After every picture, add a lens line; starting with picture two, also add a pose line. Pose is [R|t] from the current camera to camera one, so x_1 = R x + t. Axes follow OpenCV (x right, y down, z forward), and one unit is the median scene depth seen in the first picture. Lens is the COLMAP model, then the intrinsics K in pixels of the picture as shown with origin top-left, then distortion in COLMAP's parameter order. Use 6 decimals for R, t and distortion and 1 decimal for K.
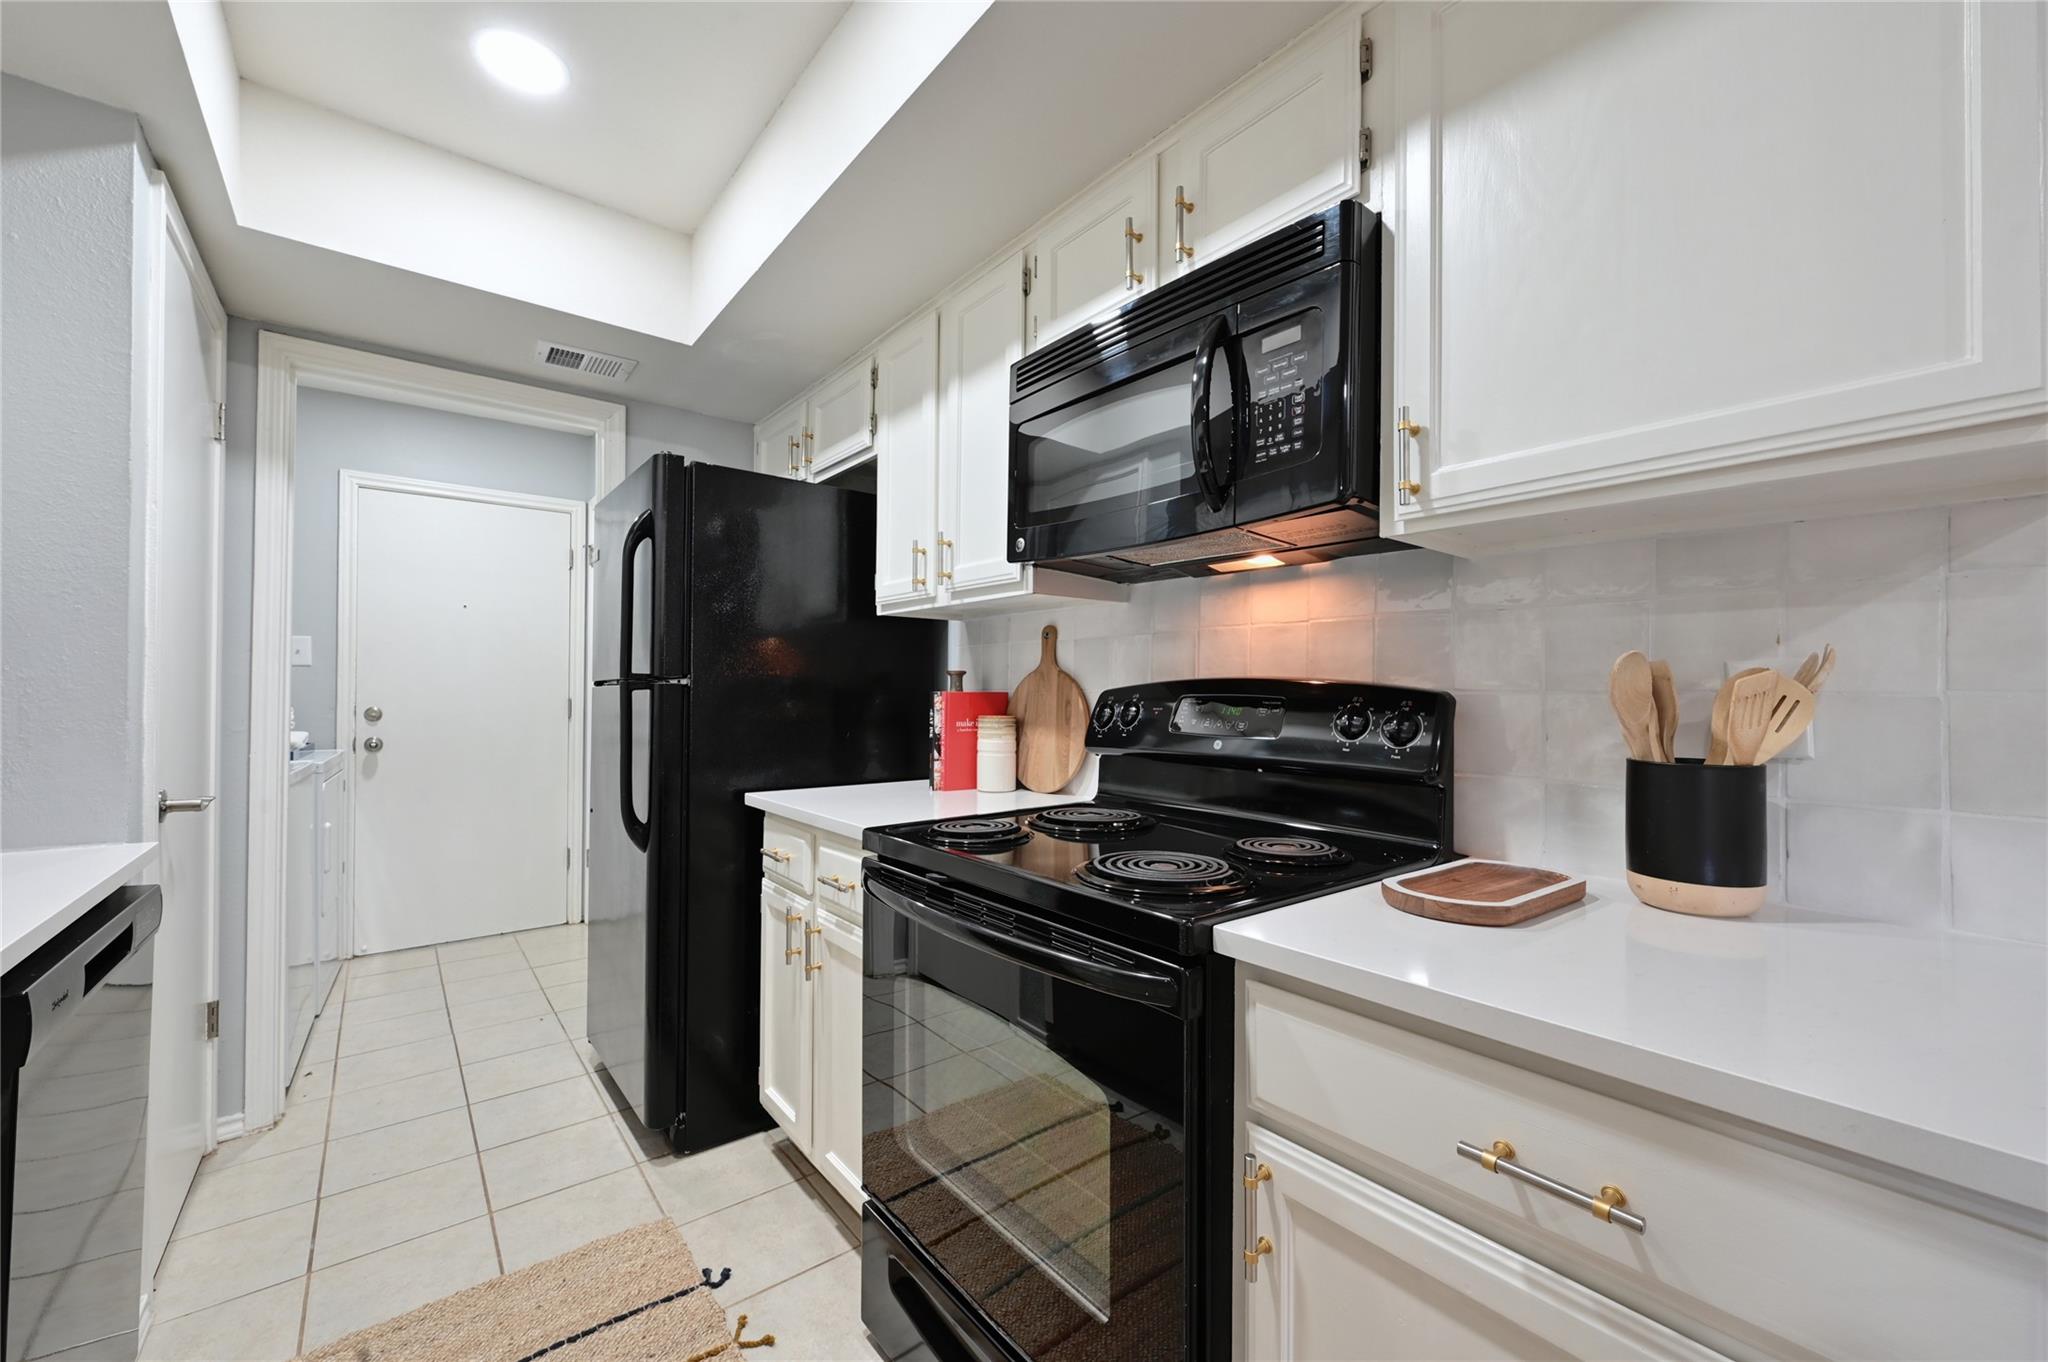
lens RADIAL K [[798.3, 0, 1036.9], [0, 798.3, 691.5], [0, 0, 1]] dist [-0.000731, -0.000085]
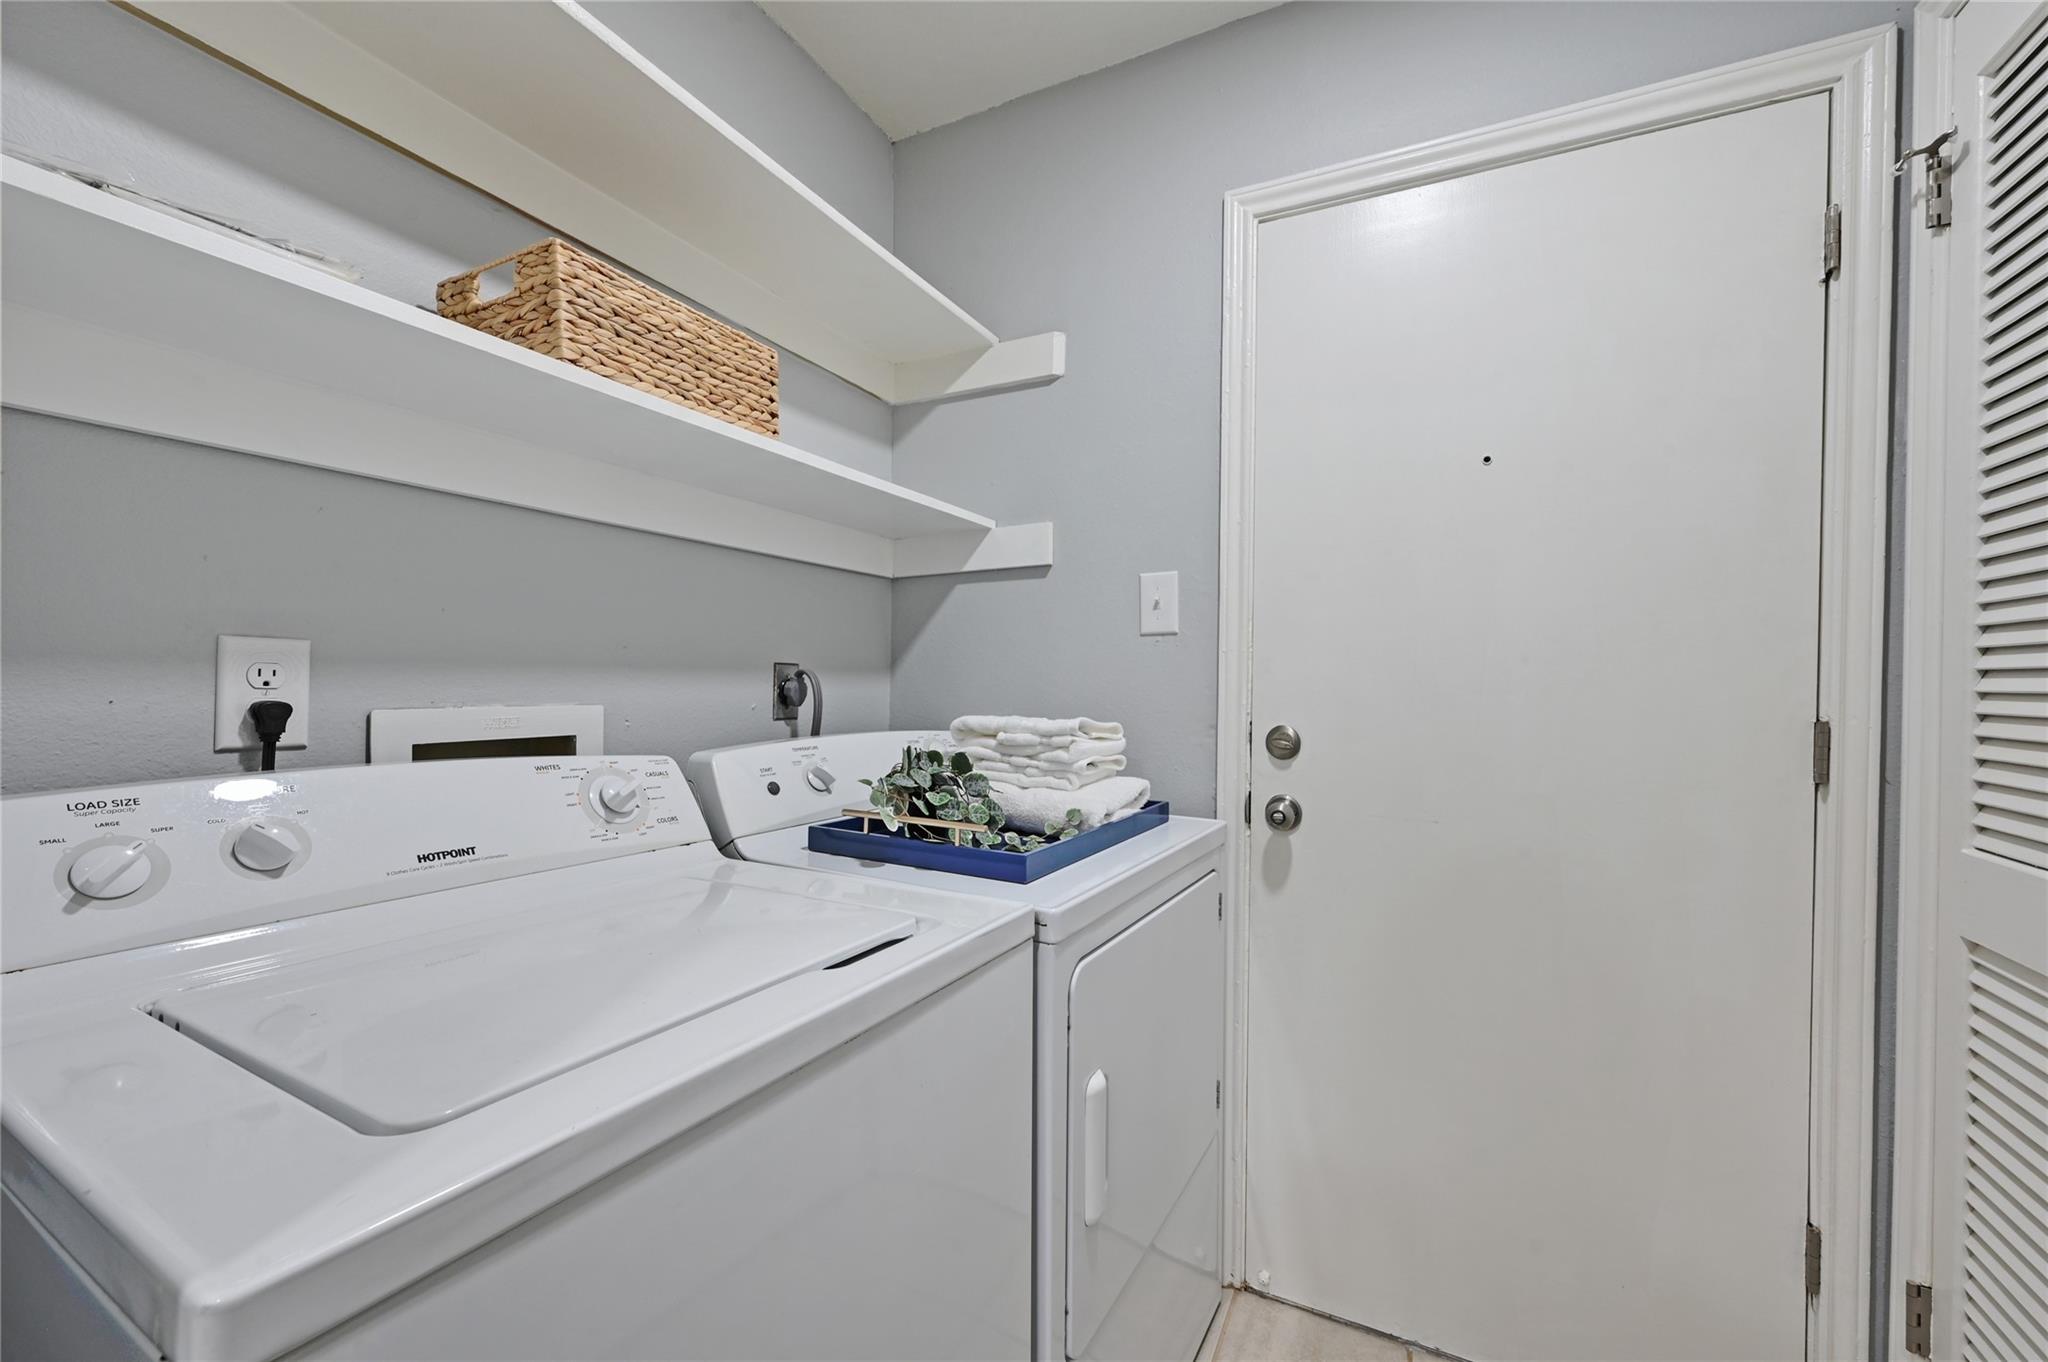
lens RADIAL K [[798.3, 0, 1020.5], [0, 798.3, 681.1], [0, 0, 1]] dist [-0.000731, -0.000085]
pose [[0.387308, -0.005008, -0.921937, -0.459915], [-0.009228, 0.999914, -0.009308, 0.000864], [0.921904, 0.012113, 0.387228, 0.659139]]
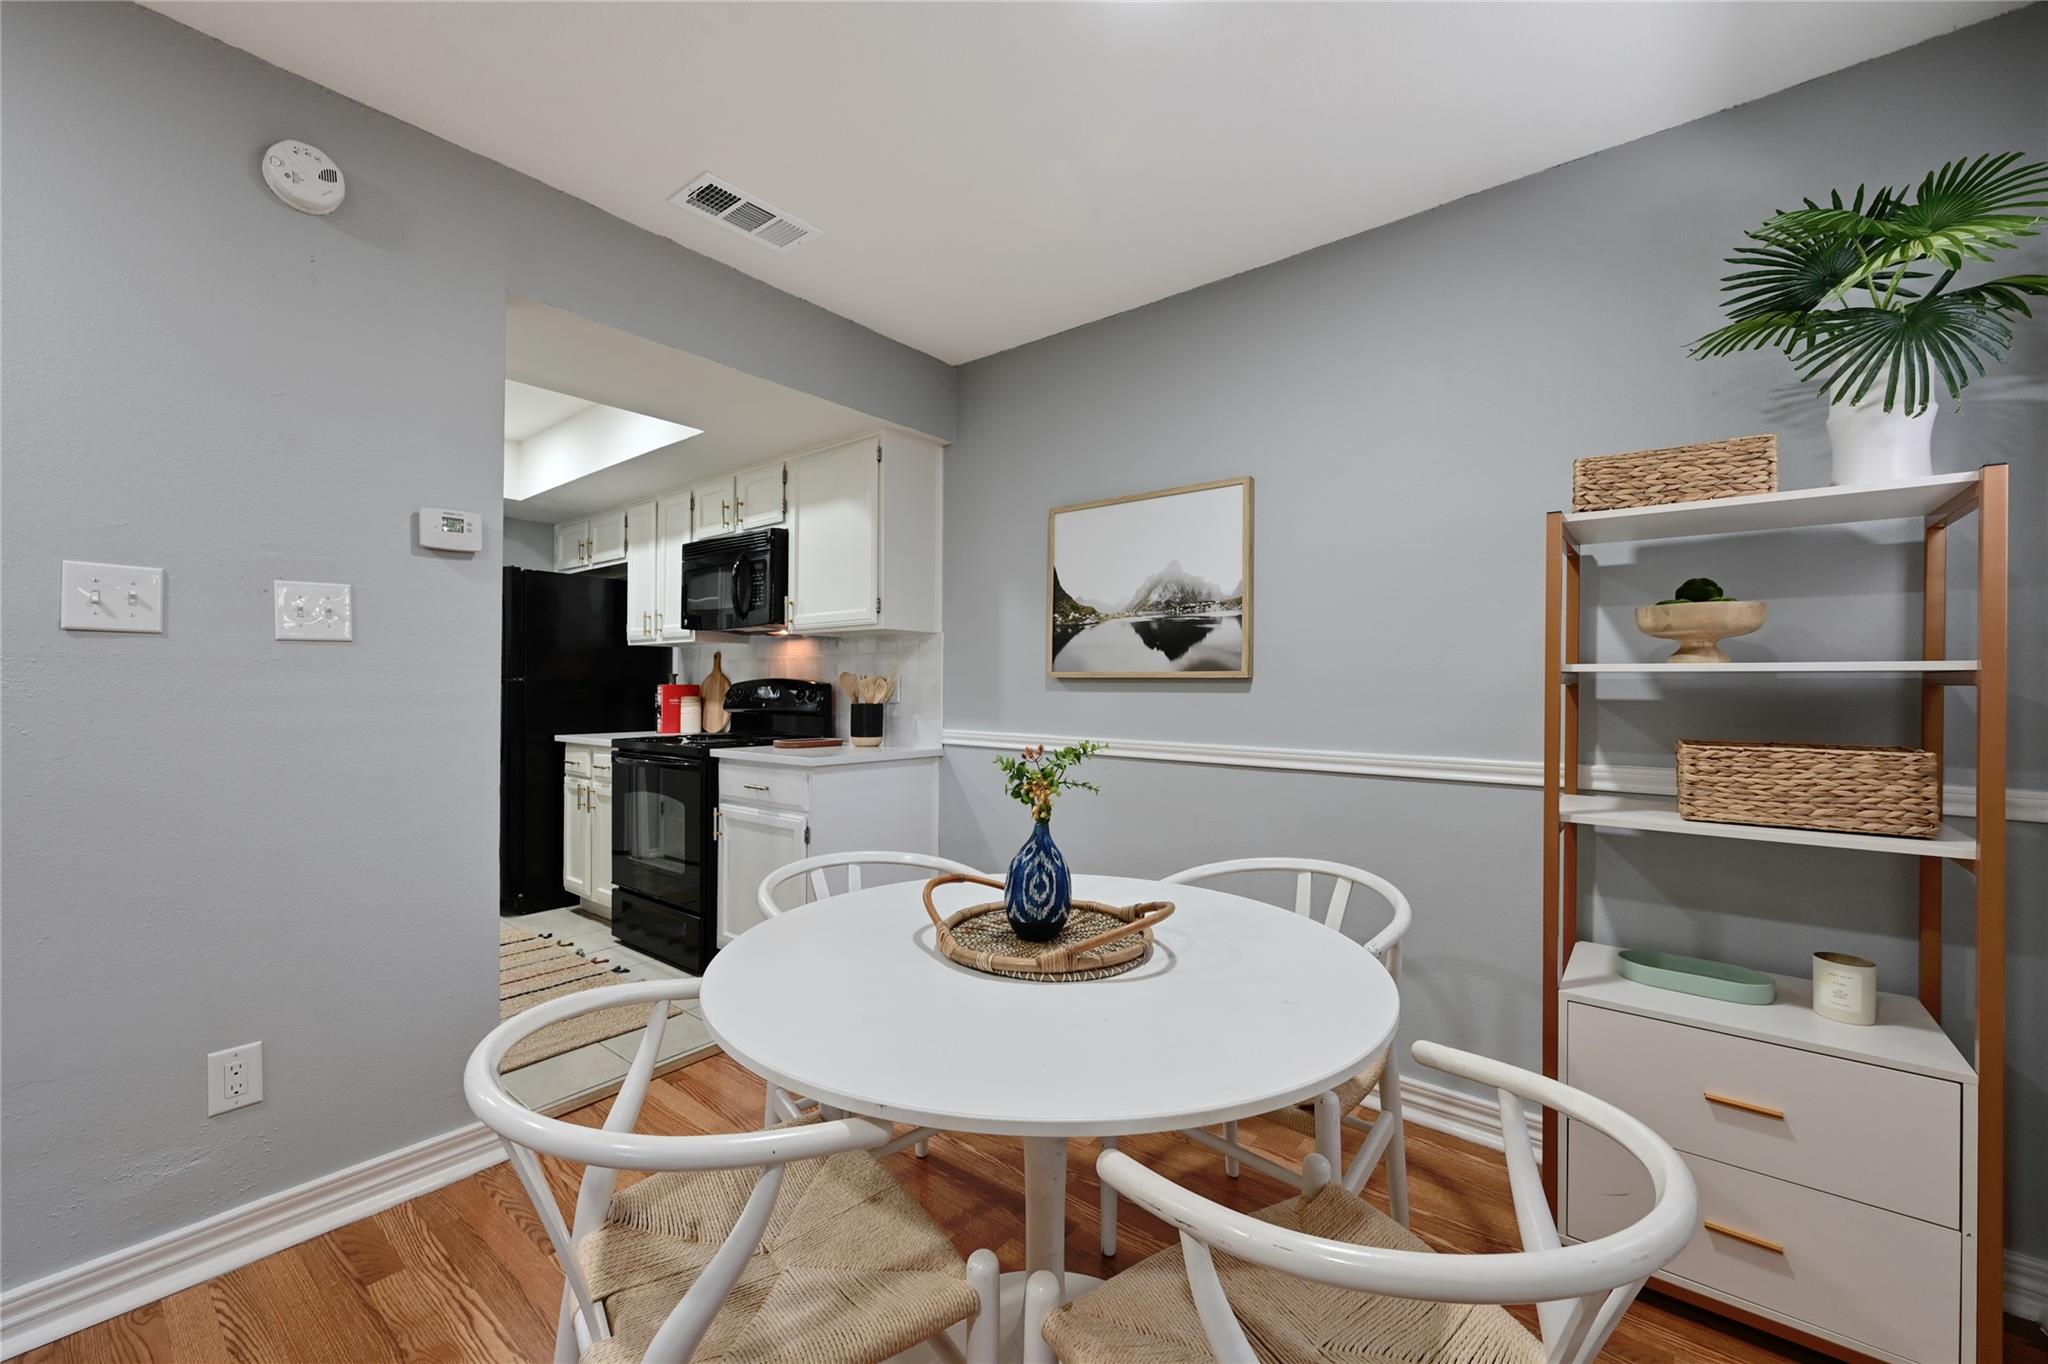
lens RADIAL K [[793.4, 0, 1024.6], [0, 793.4, 681.7], [0, 0, 1]] dist [0.002058, 0.000038]
pose [[0.977439, -0.004542, 0.211169, 0.438413], [0.005488, 0.999977, -0.003891, 0.007411], [-0.211147, 0.004962, 0.977442, -1.429463]]
